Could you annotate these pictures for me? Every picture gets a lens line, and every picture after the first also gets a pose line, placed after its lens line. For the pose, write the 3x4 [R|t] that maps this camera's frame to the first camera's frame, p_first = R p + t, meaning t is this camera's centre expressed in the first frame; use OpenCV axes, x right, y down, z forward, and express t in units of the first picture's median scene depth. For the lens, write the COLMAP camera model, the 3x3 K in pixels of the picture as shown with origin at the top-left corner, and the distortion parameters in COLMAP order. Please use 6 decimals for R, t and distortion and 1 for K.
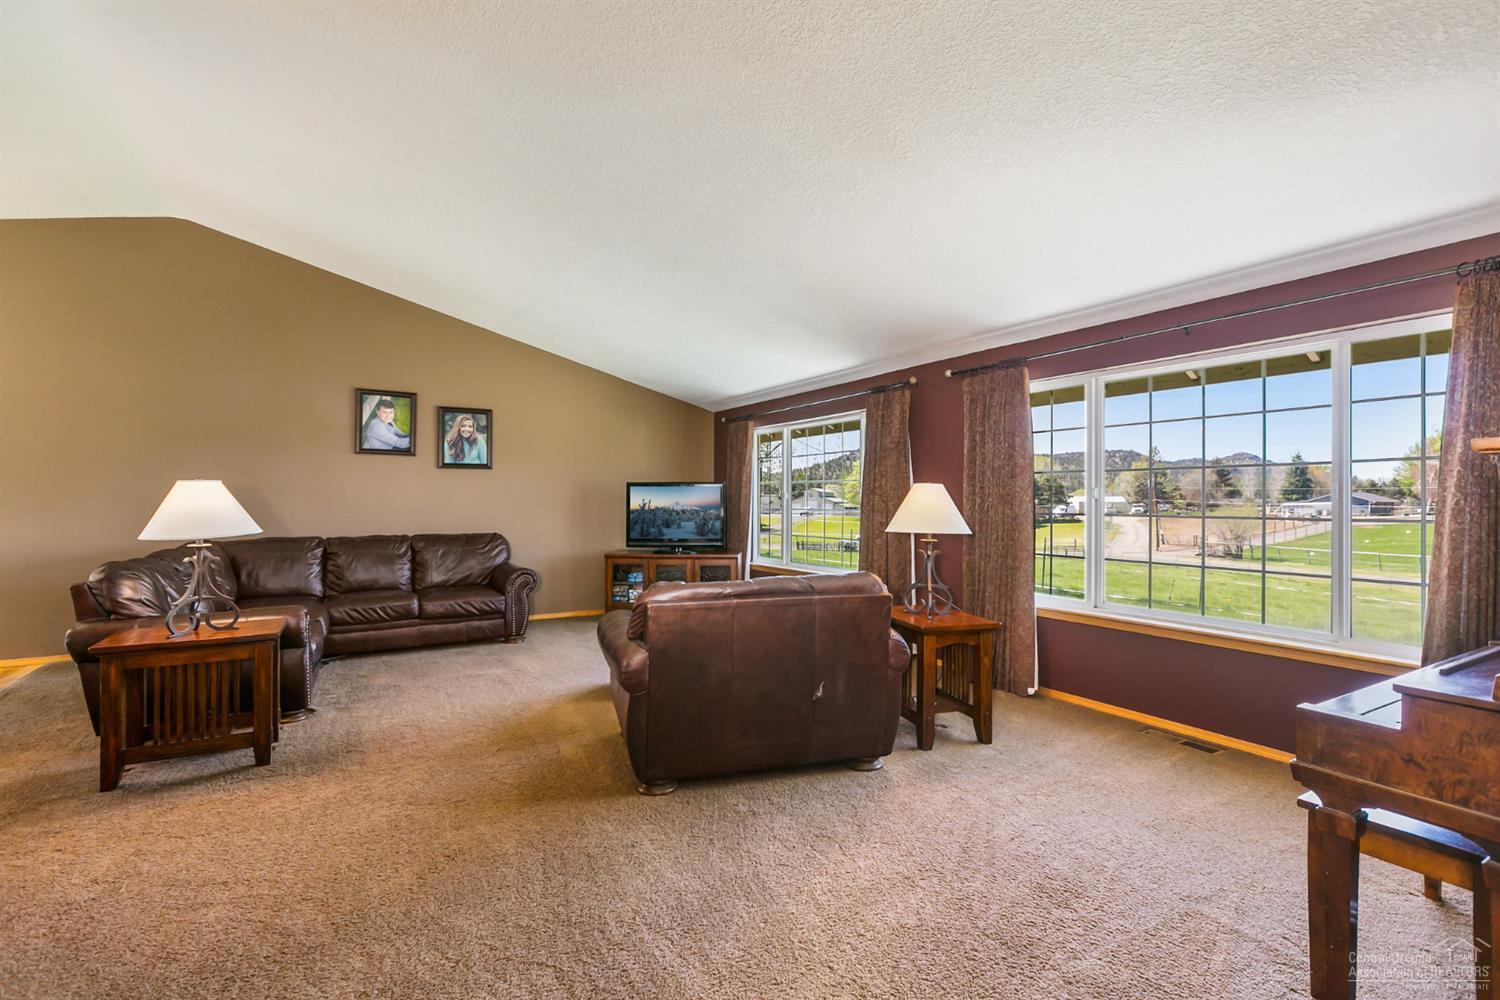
lens RADIAL K [[677.7, 0, 750.3], [0, 677.7, 498.7], [0, 0, 1]] dist [-0.002625, -0.000503]
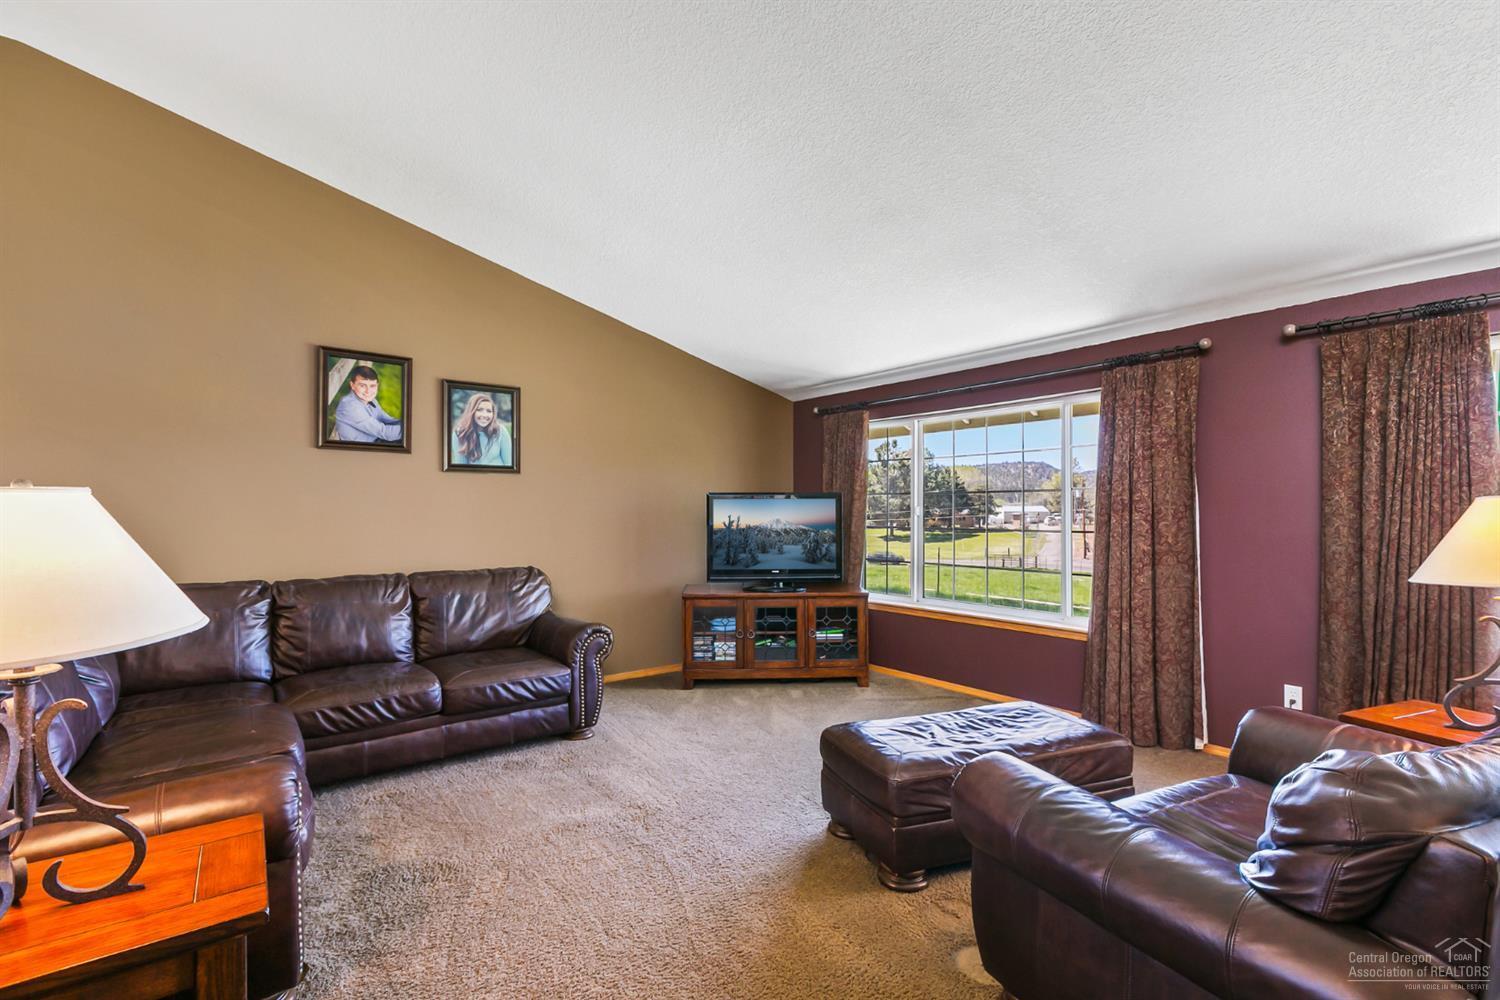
lens RADIAL K [[677.7, 0, 749.3], [0, 677.7, 508.7], [0, 0, 1]] dist [-0.002625, -0.000503]
pose [[0.993790, -0.002292, 0.111249, -0.232553], [0.002330, 0.999997, -0.000212, -0.007210], [-0.111249, 0.000470, 0.993792, 0.296295]]
